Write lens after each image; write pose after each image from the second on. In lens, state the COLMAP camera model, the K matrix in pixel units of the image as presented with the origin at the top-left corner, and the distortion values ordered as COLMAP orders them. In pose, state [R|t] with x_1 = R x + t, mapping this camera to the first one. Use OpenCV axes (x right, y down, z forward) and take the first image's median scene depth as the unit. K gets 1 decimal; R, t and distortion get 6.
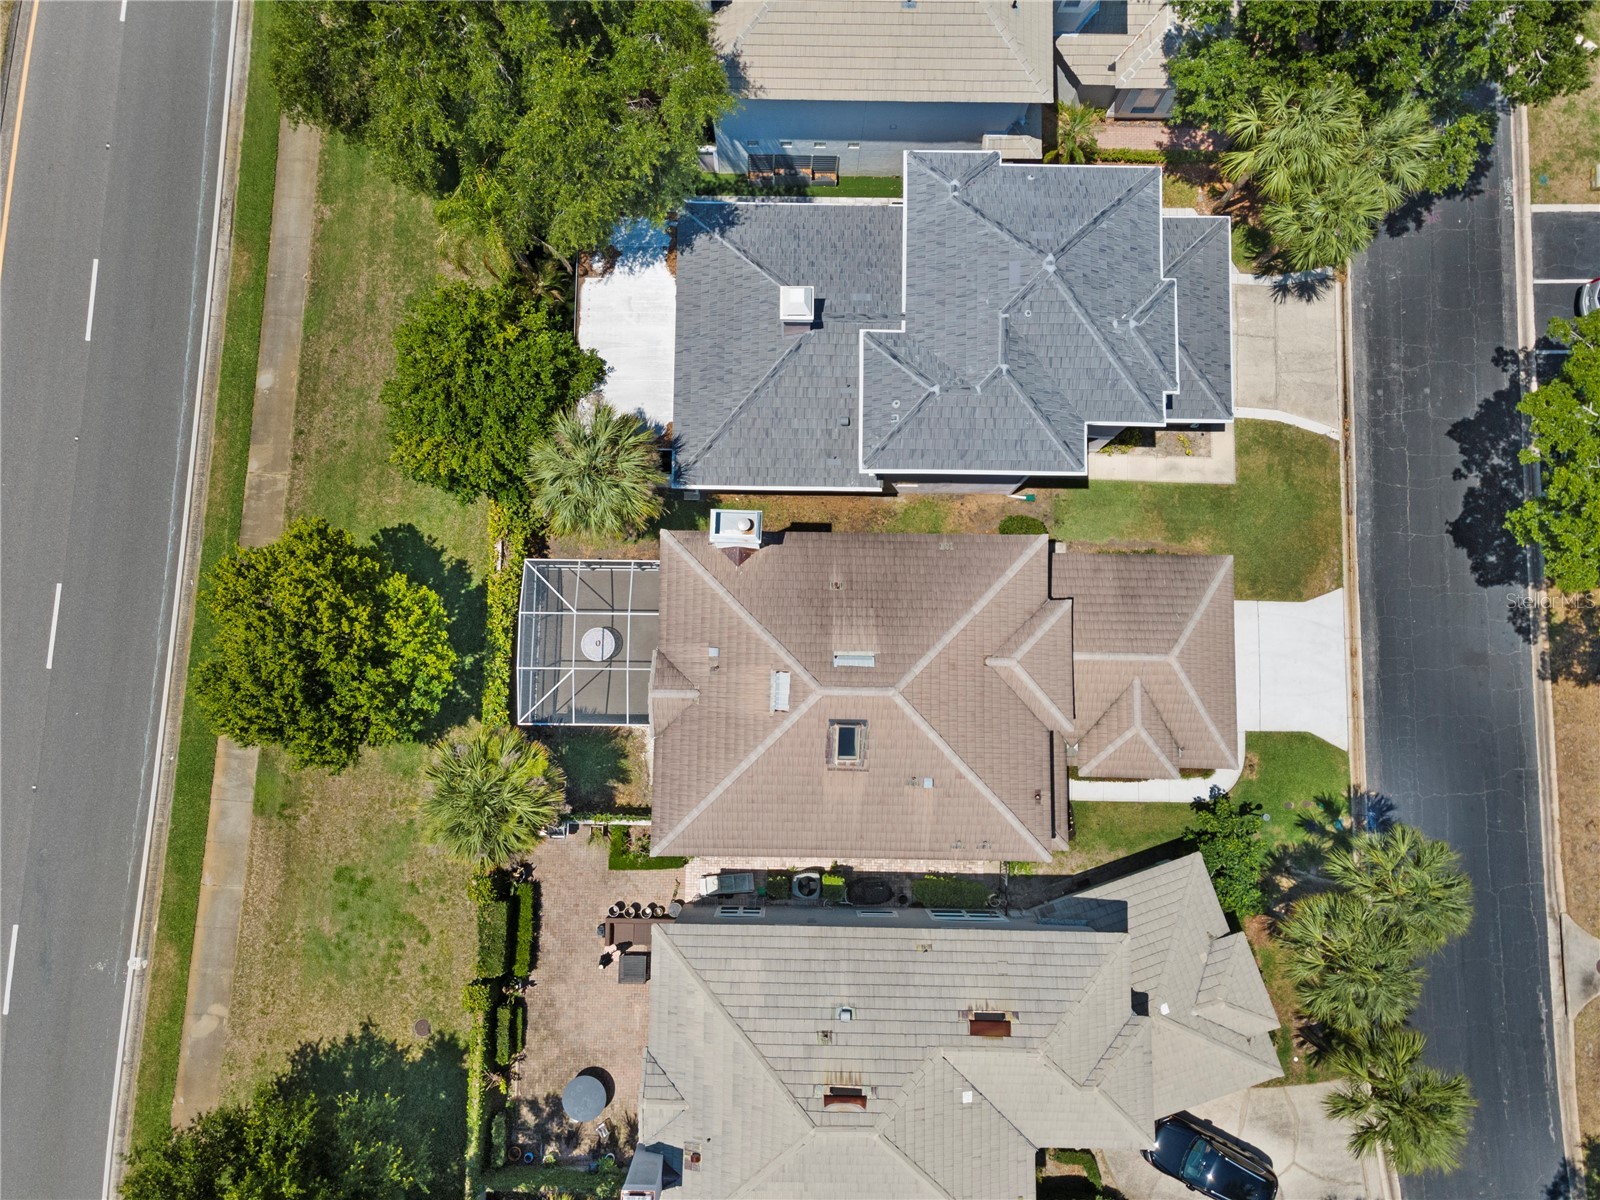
lens RADIAL K [[1153.5, 0, 800.0], [0, 1153.5, 600.0], [0, 0, 1]] dist [0.031503, 0.002328]
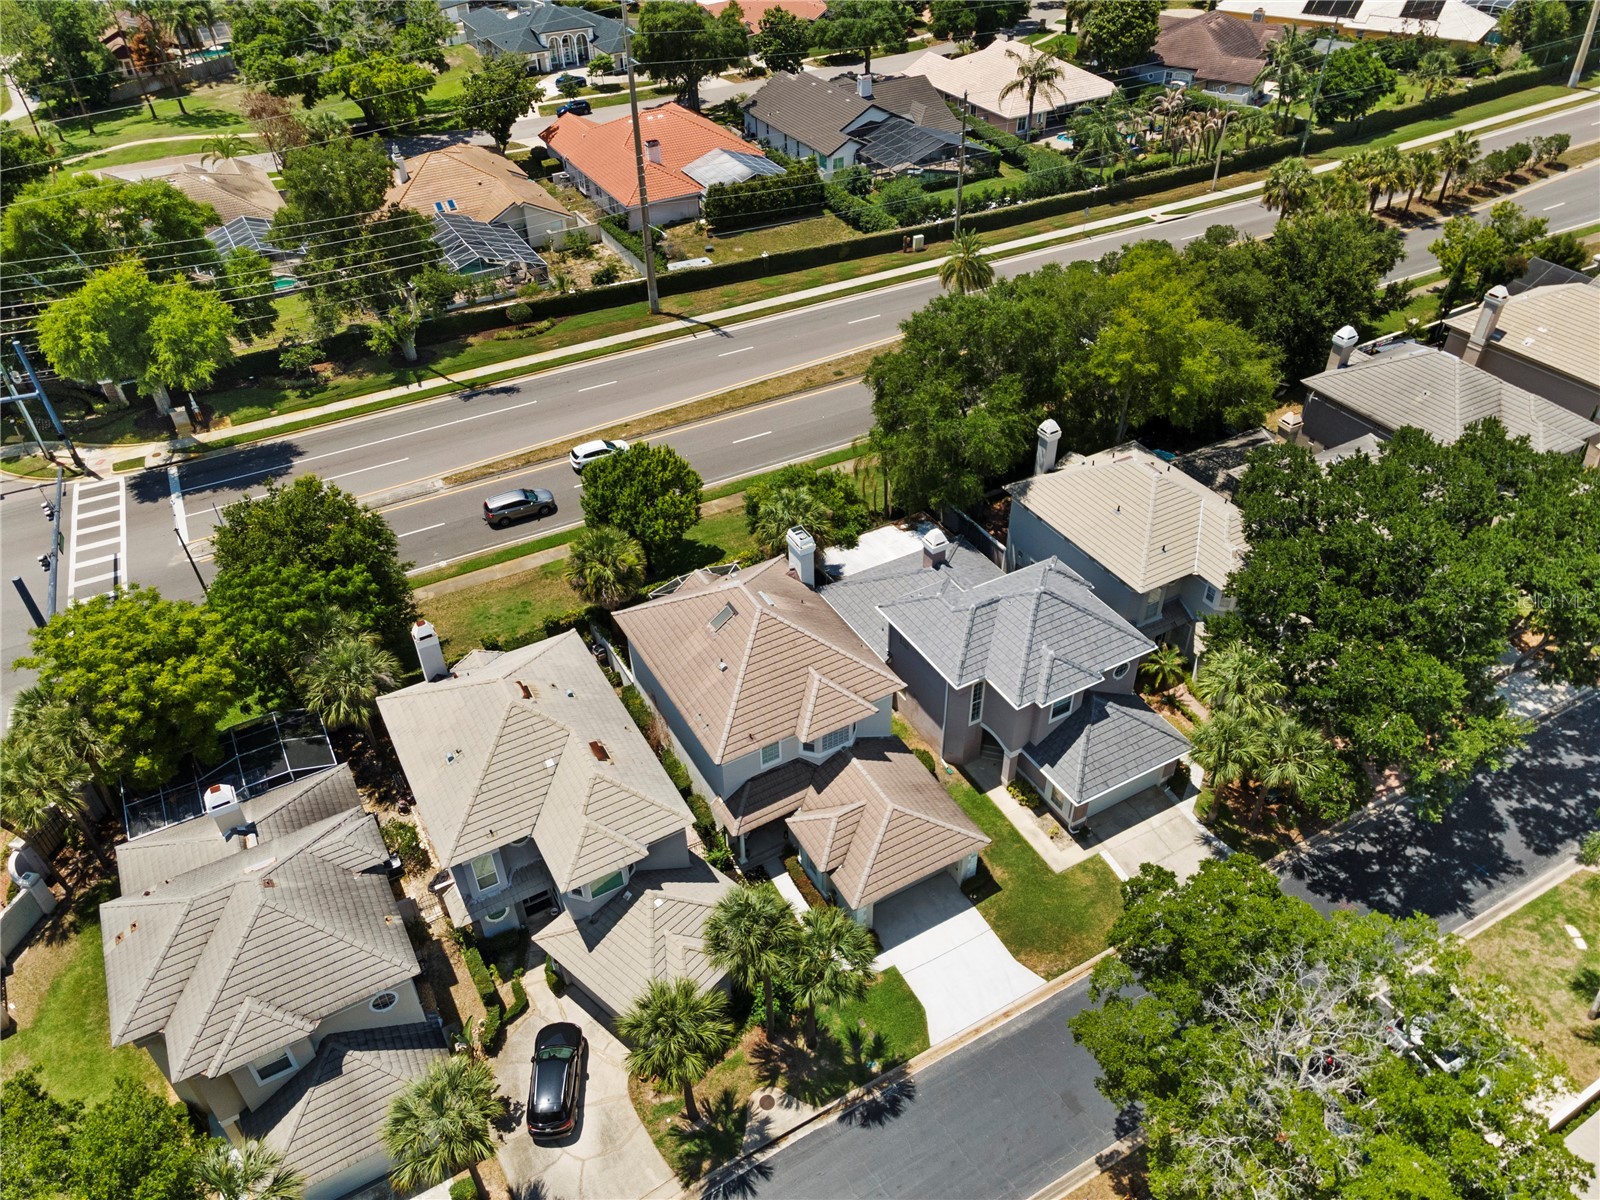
lens RADIAL K [[1153.5, 0, 800.0], [0, 1153.5, 600.0], [0, 0, 1]] dist [0.031503, 0.002328]
pose [[0.501772, 0.539211, -0.676370, 0.939455], [-0.858359, 0.407092, -0.312243, 0.416271], [0.106979, 0.737243, 0.667104, -0.087305]]
